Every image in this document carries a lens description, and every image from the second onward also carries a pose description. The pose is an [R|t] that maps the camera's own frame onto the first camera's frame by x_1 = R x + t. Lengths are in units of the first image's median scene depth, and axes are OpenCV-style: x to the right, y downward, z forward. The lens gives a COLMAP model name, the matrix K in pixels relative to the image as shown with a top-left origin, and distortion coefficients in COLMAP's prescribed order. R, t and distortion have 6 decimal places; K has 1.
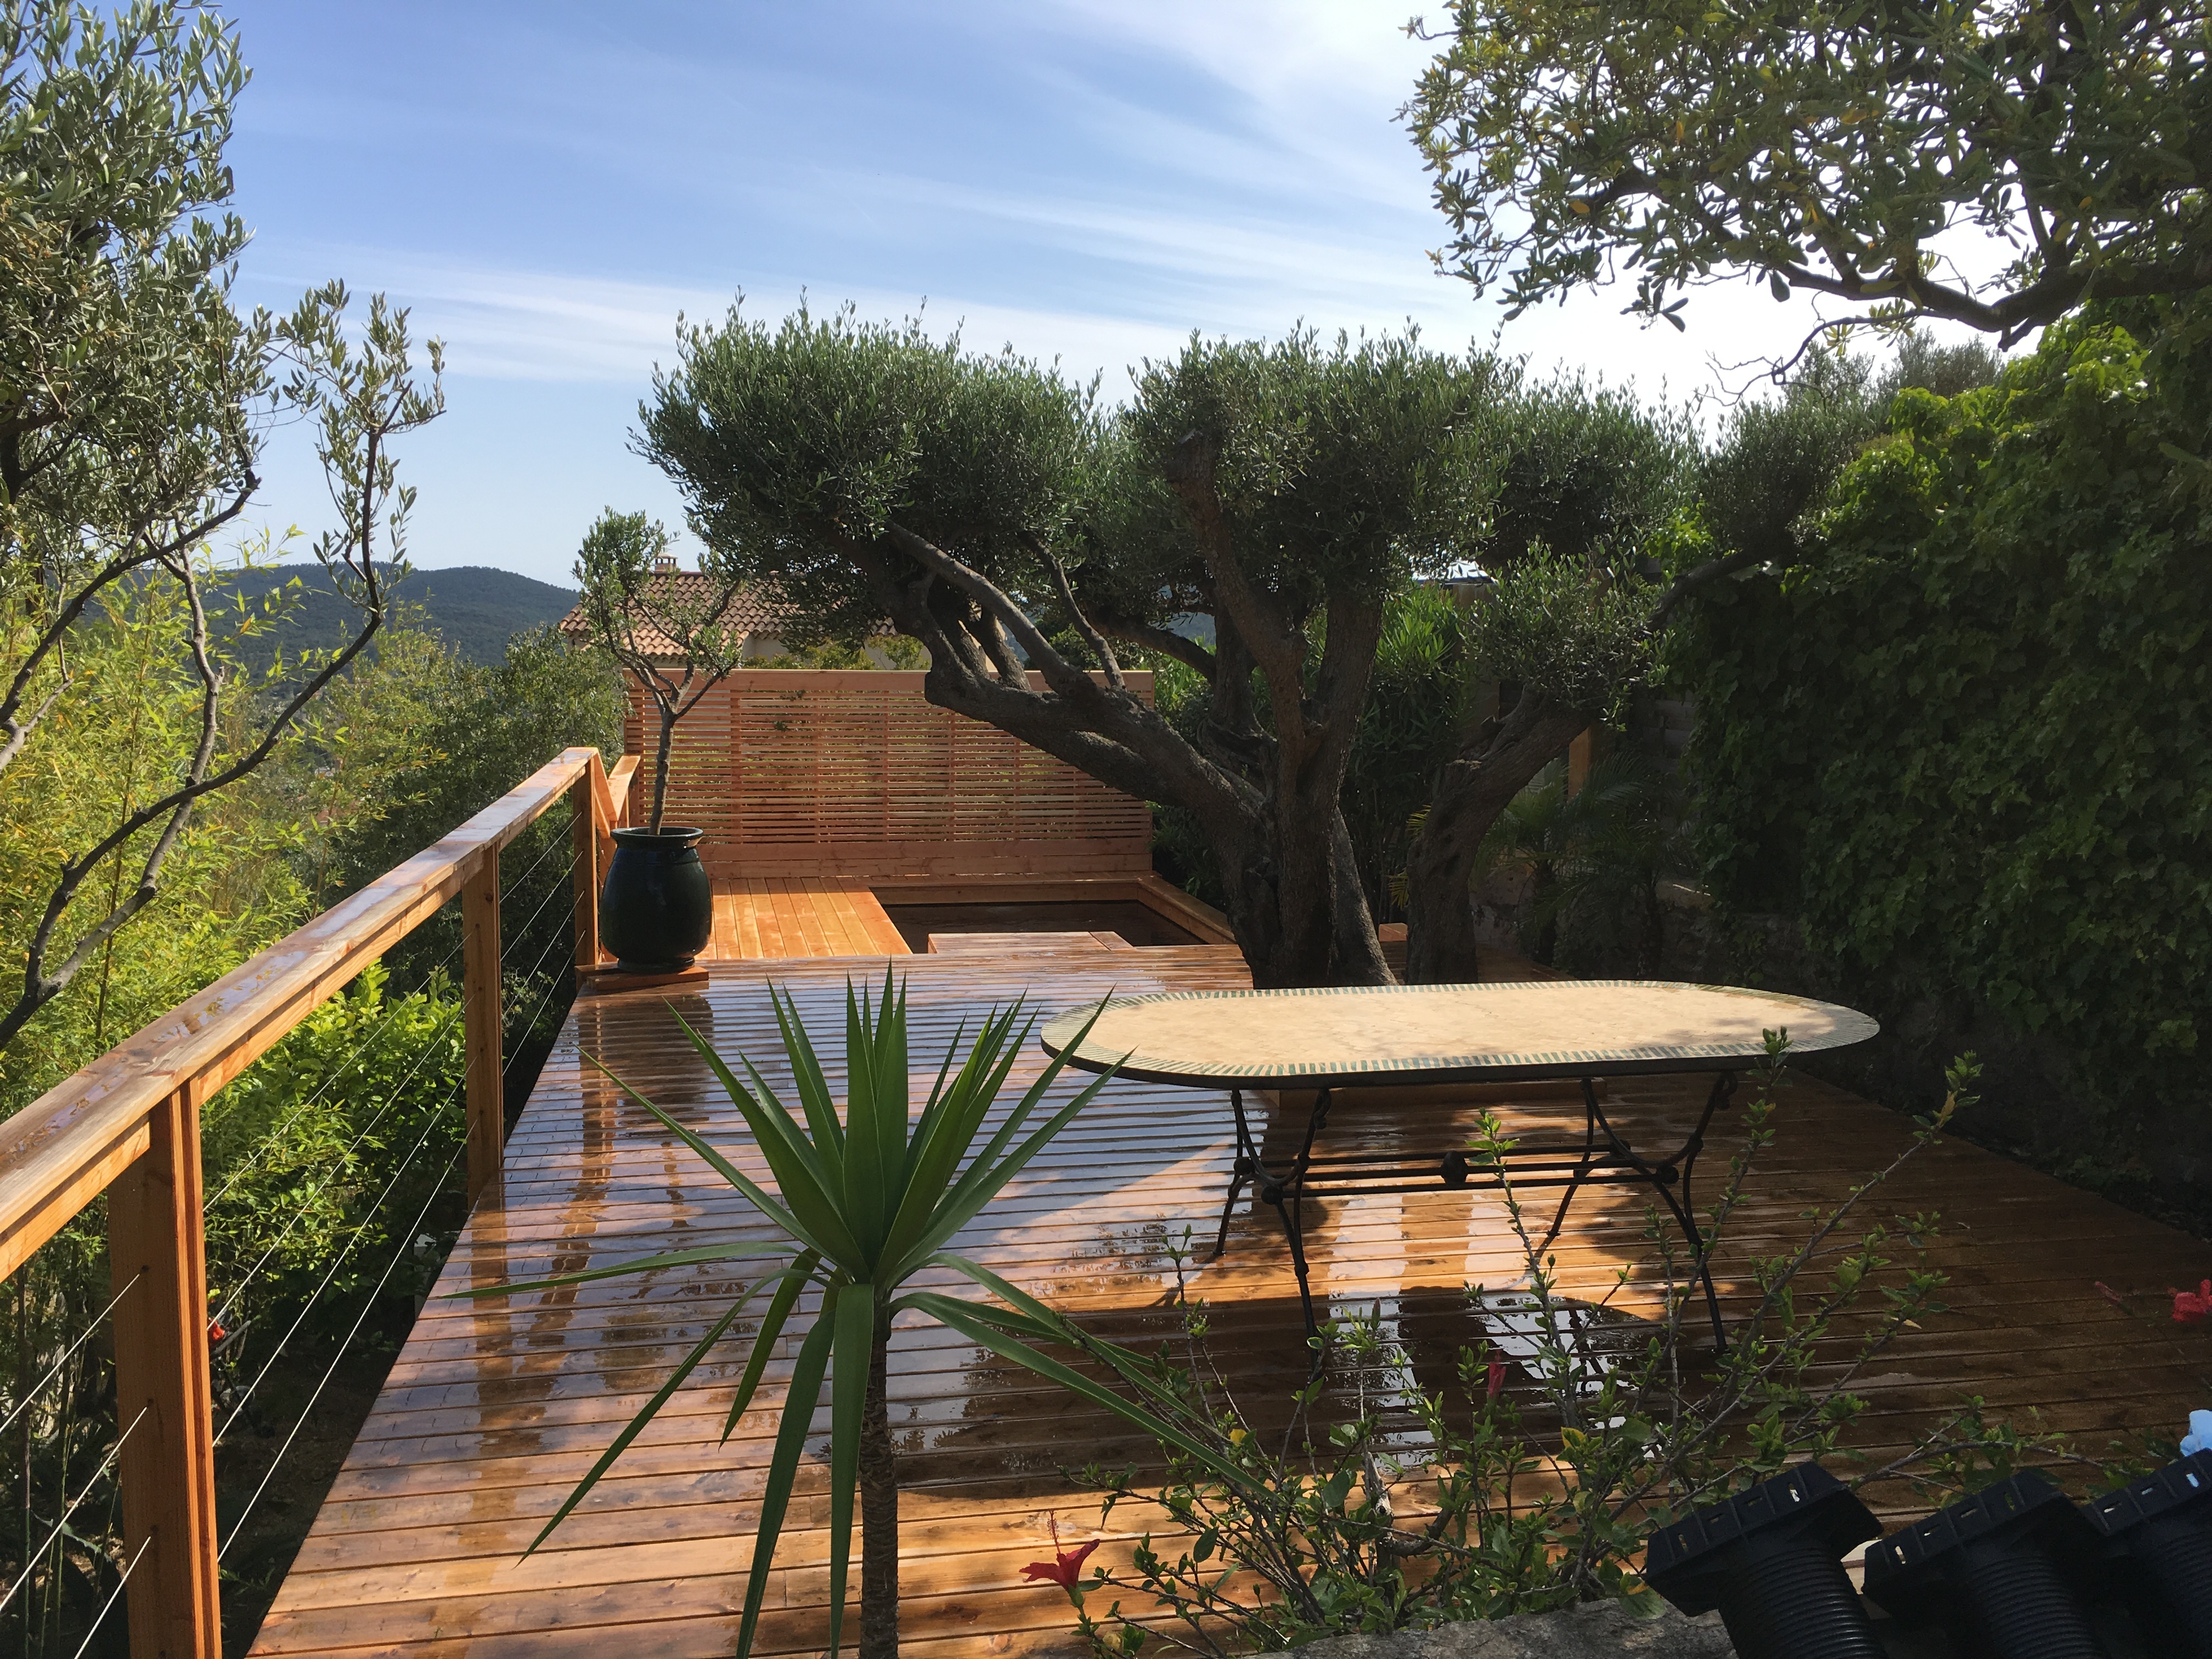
lens RADIAL K [[1882.9, 0, 1106.0], [0, 1882.9, 829.5], [0, 0, 1]] dist [0.057174, -0.077930]
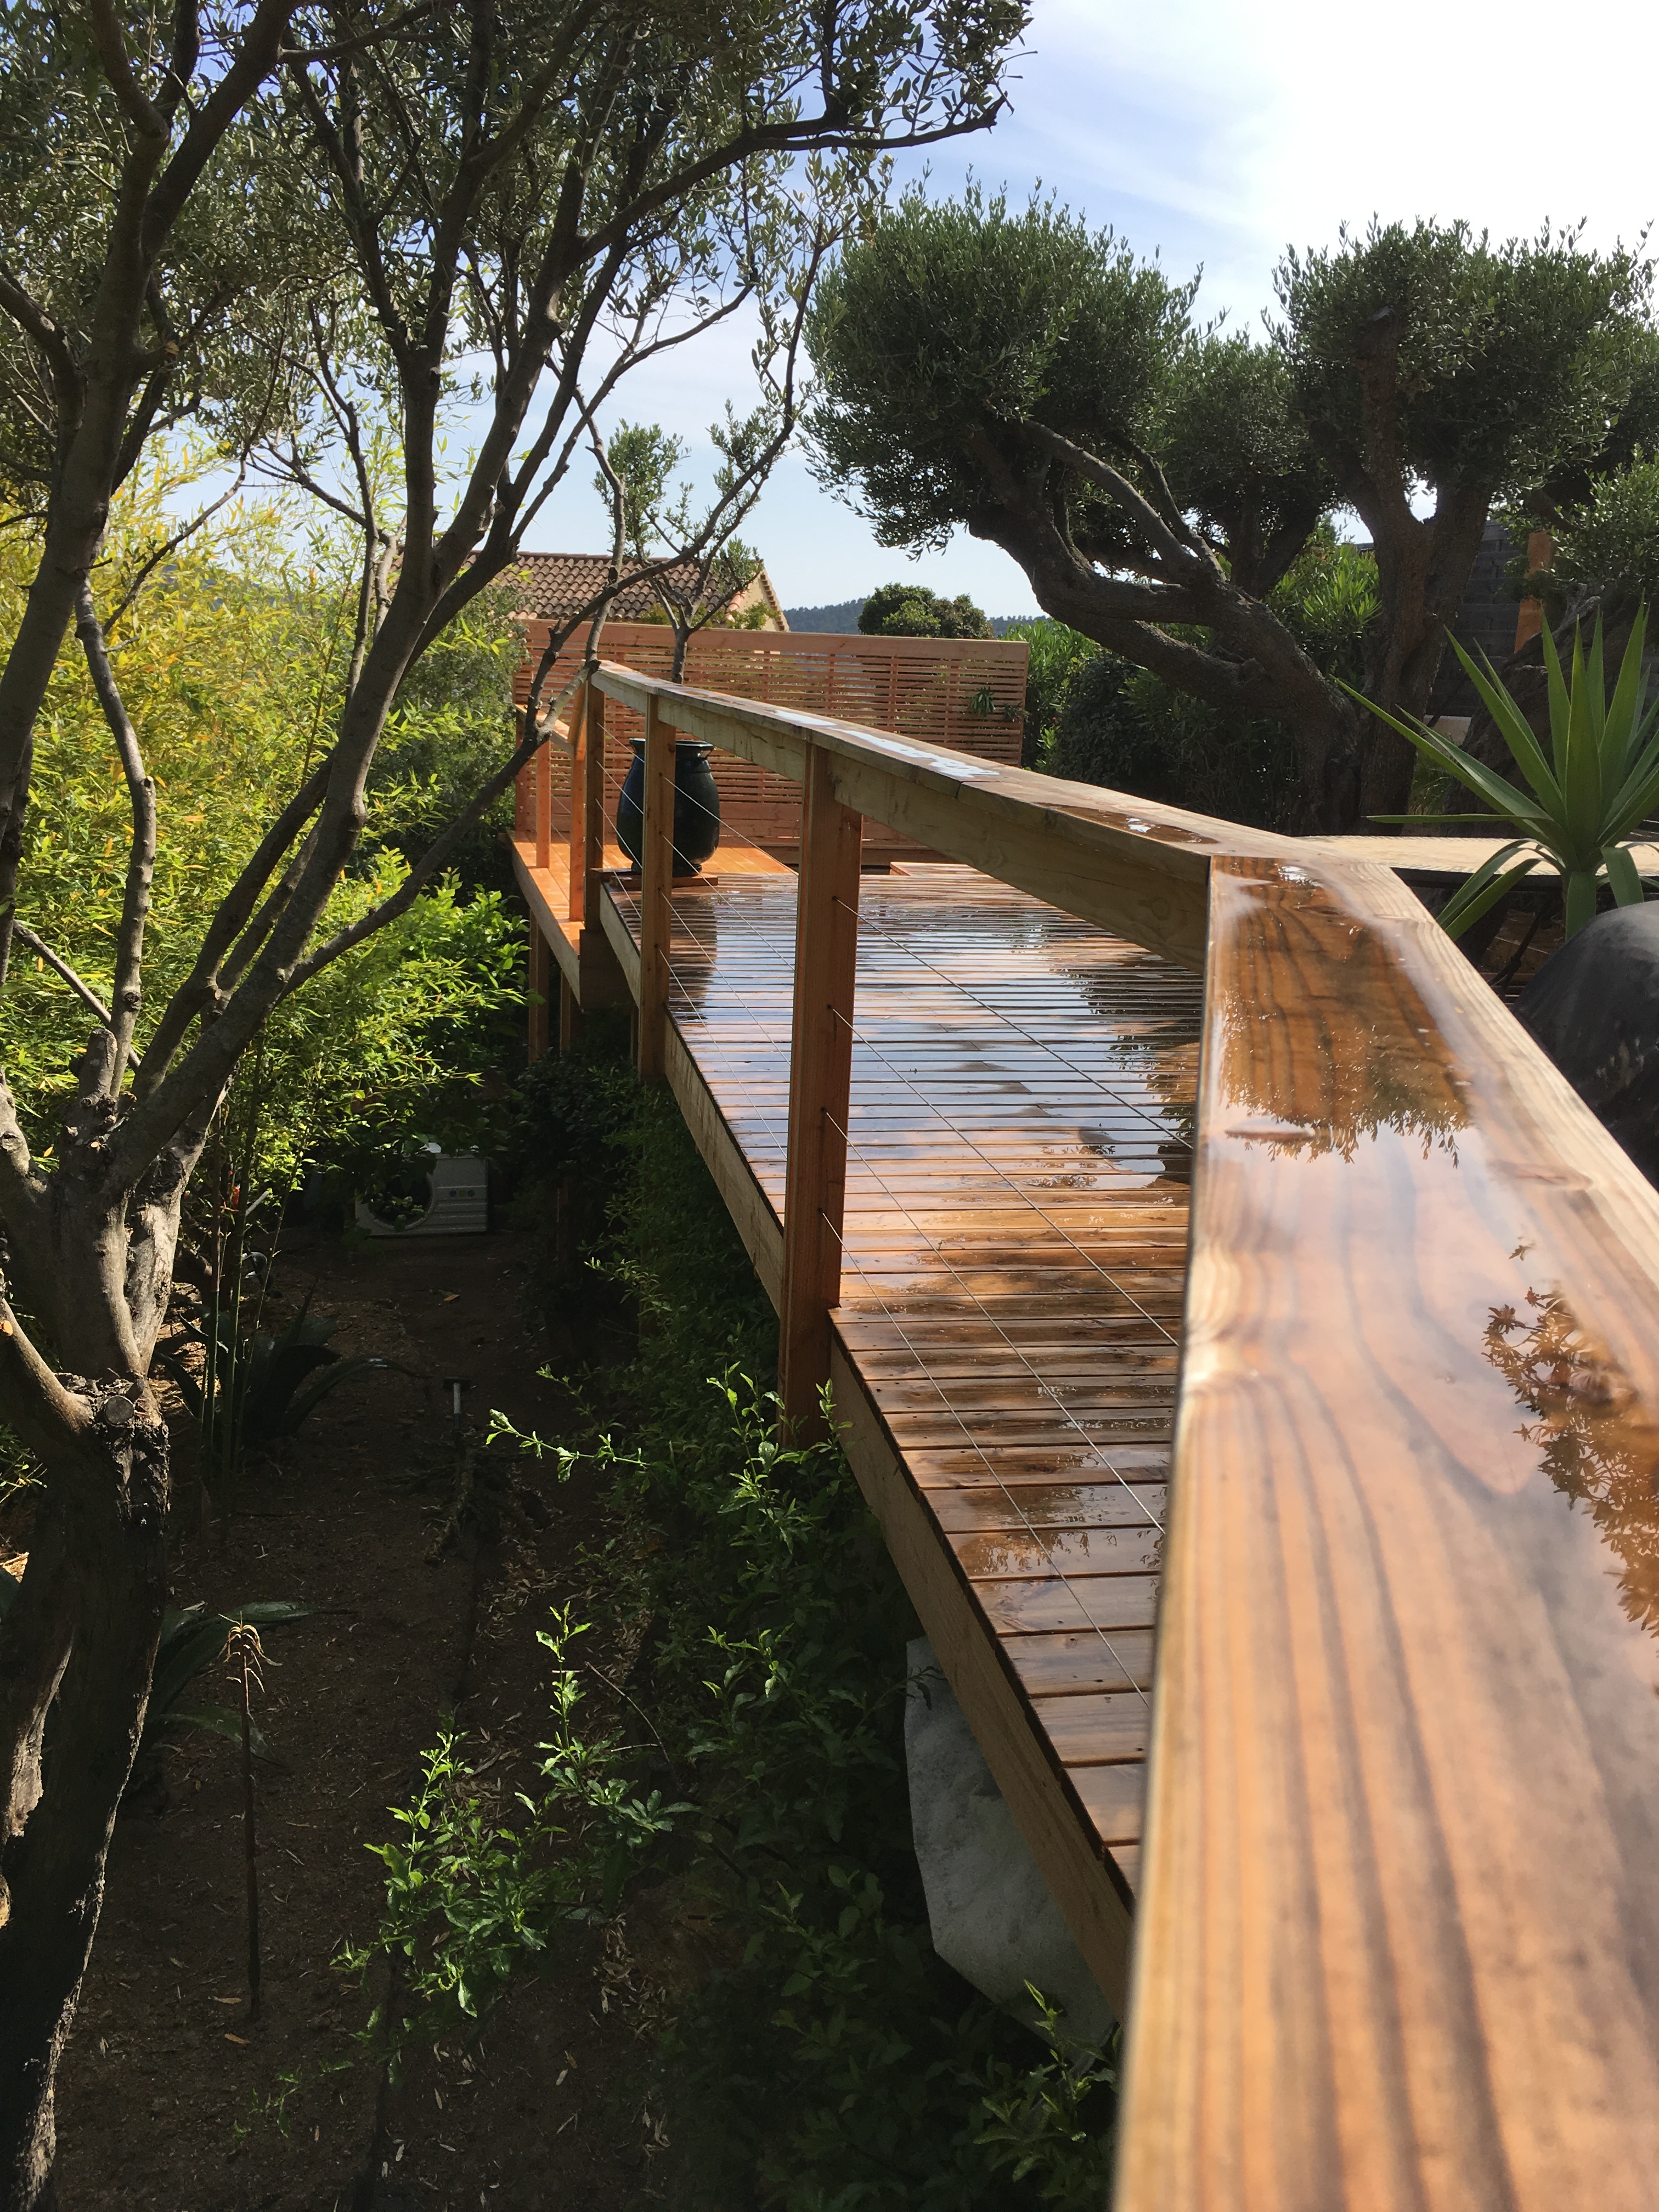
lens RADIAL K [[1882.9, 0, 798.0], [0, 1882.9, 1113.8], [0, 0, 1]] dist [0.057174, -0.077930]
pose [[0.999383, 0.035017, -0.002571, -0.230113], [-0.034347, 0.990204, 0.135334, 0.090306], [0.007285, -0.135163, 0.990797, -0.109404]]
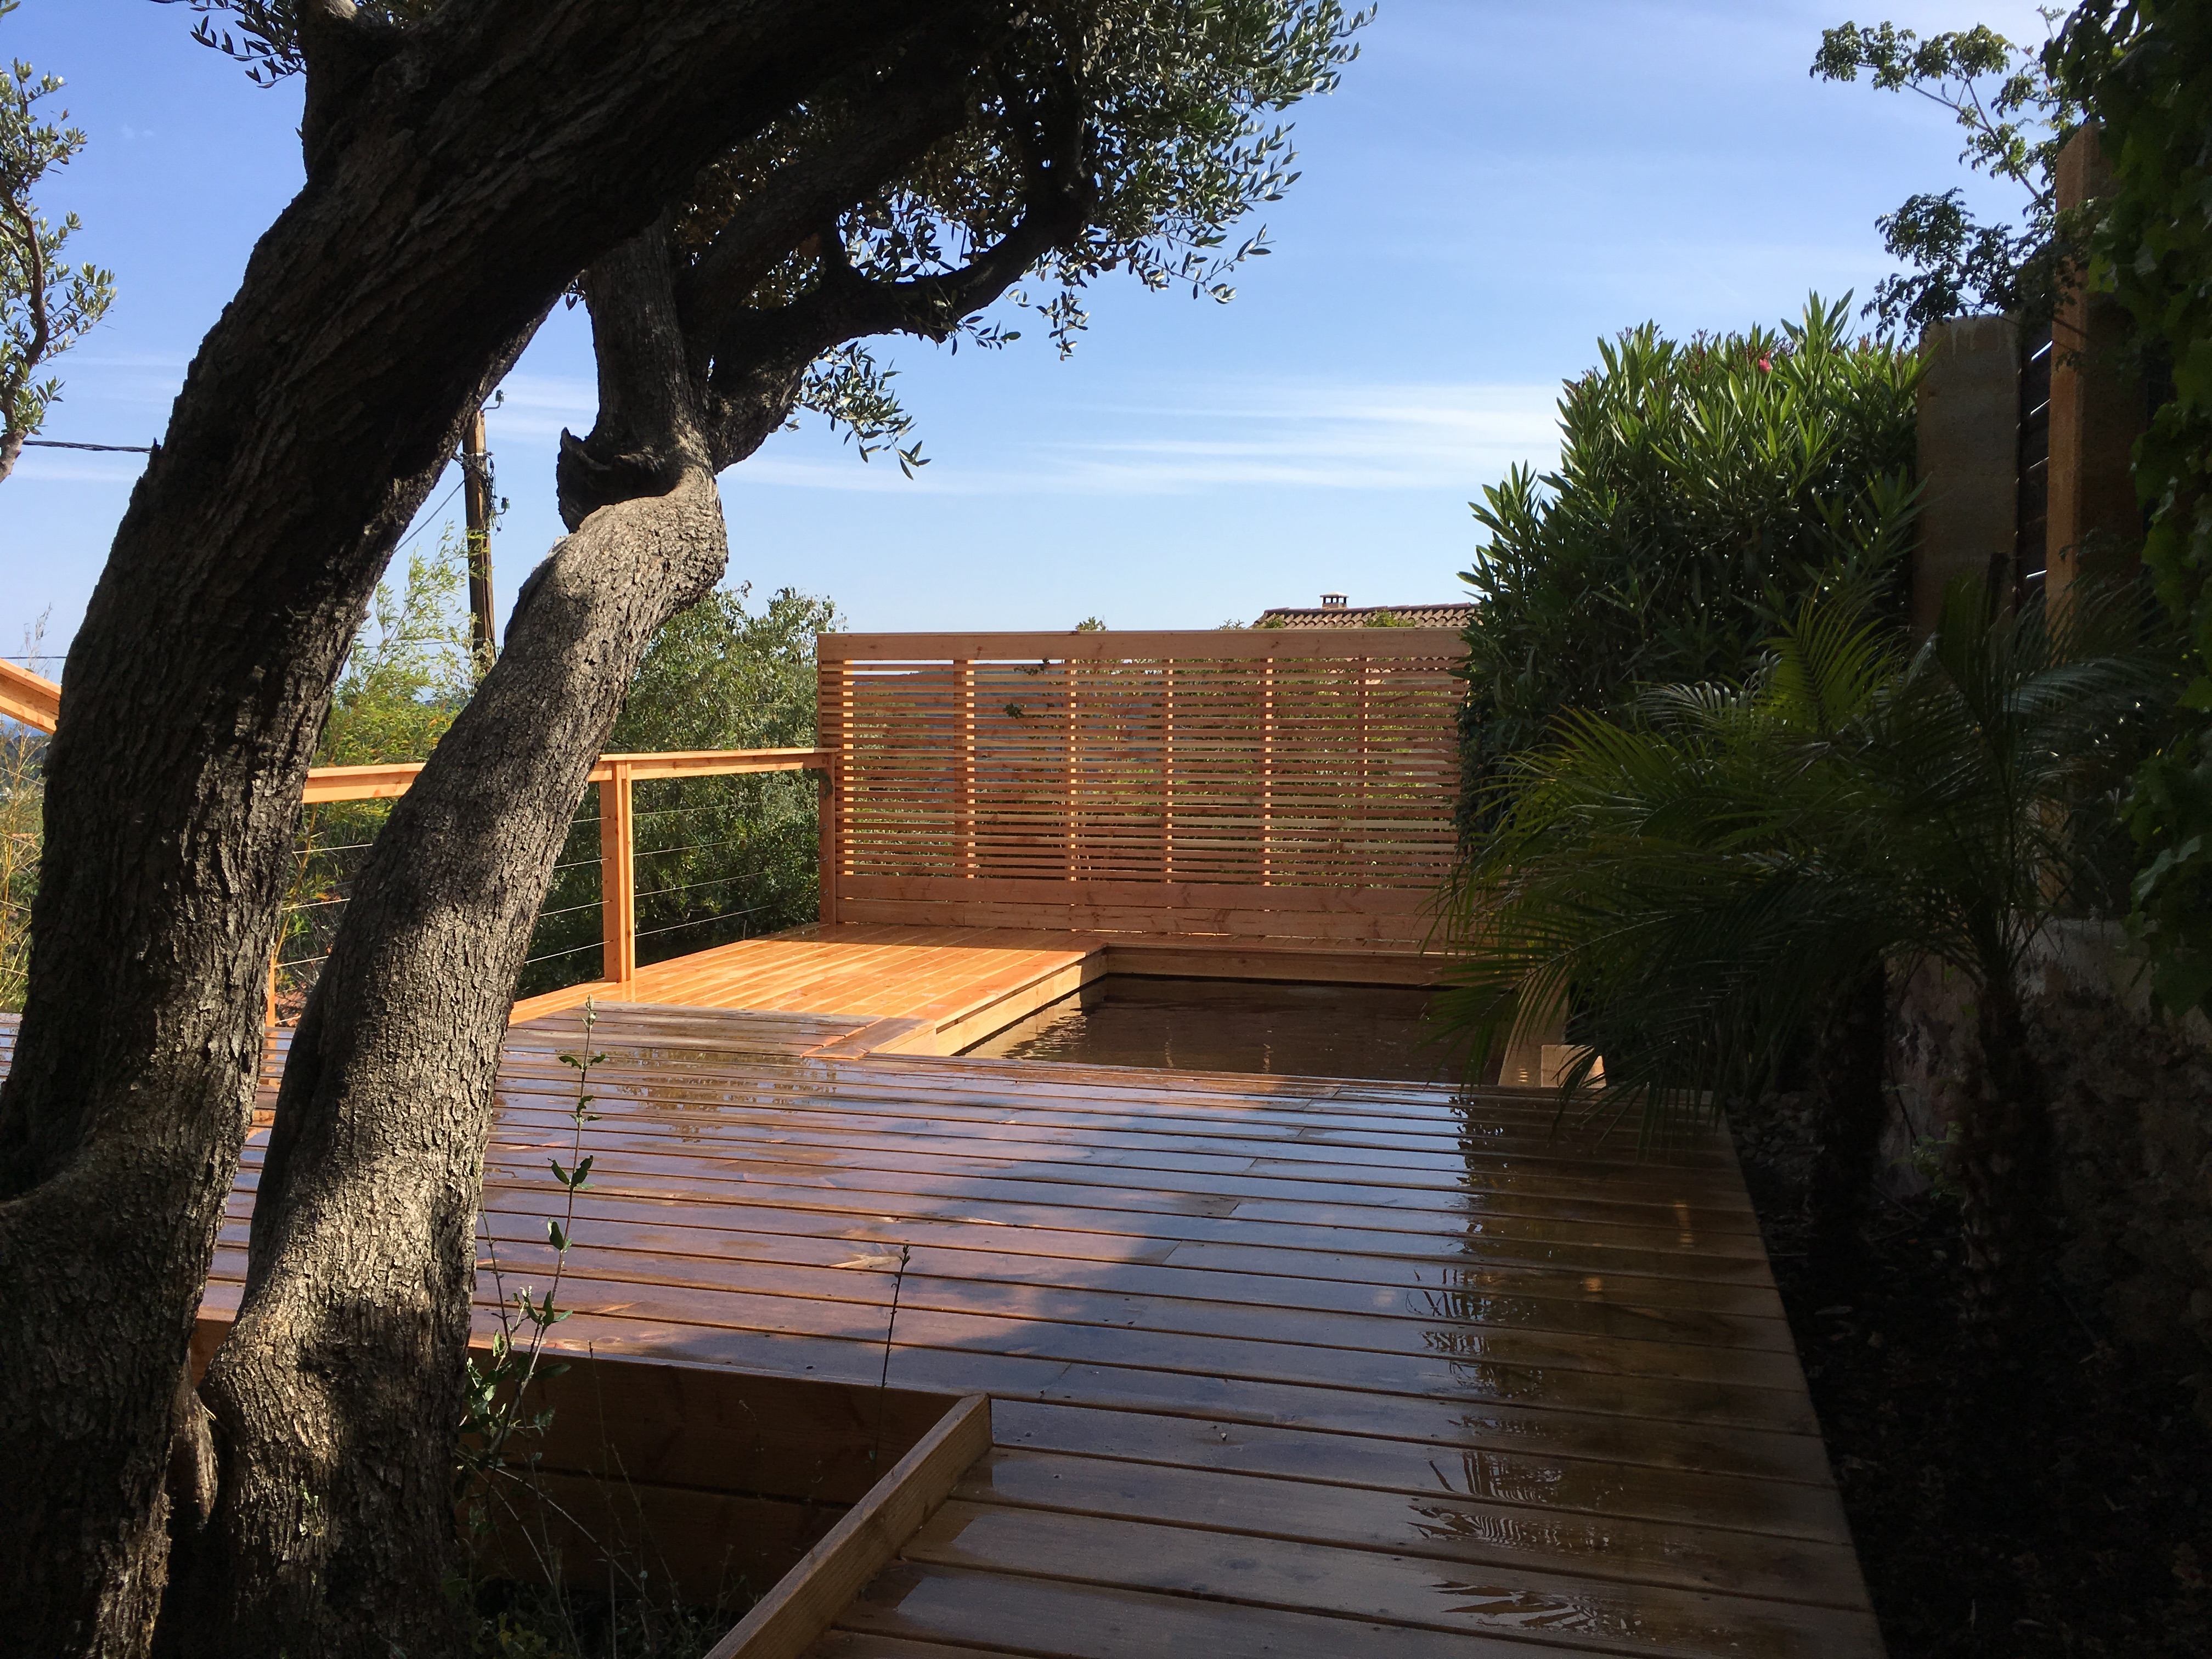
lens RADIAL K [[1892.6, 0, 1117.0], [0, 1892.6, 826.0], [0, 0, 1]] dist [0.010661, 0.001959]
pose [[0.901000, 0.017775, -0.433455, 0.425575], [-0.040026, 0.998304, -0.042262, 0.041052], [0.431969, 0.055427, 0.900184, 0.984548]]
